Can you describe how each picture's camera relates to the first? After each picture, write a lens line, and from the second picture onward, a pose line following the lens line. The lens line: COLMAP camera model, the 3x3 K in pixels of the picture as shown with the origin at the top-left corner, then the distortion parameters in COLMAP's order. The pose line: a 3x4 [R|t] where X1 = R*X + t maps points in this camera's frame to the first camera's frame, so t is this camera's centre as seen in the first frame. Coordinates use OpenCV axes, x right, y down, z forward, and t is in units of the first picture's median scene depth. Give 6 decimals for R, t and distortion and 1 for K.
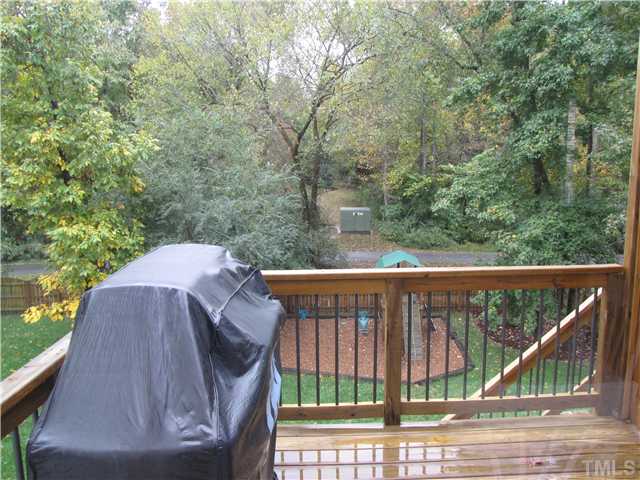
lens RADIAL K [[542.5, 0, 320.0], [0, 542.5, 240.0], [0, 0, 1]] dist [-0.120425, 0.000623]
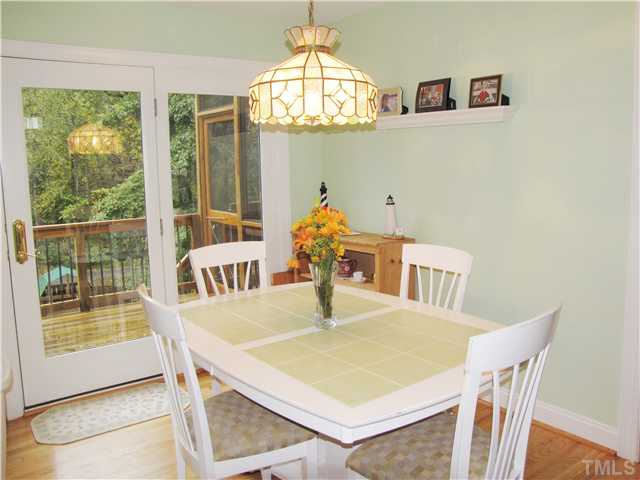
lens RADIAL K [[542.5, 0, 320.0], [0, 542.5, 240.0], [0, 0, 1]] dist [-0.120425, 0.000623]
pose [[0.813152, -0.082365, 0.576194, -0.036891], [0.104409, 0.994521, -0.005183, 0.031500], [-0.572611, 0.064374, 0.817296, -0.145358]]
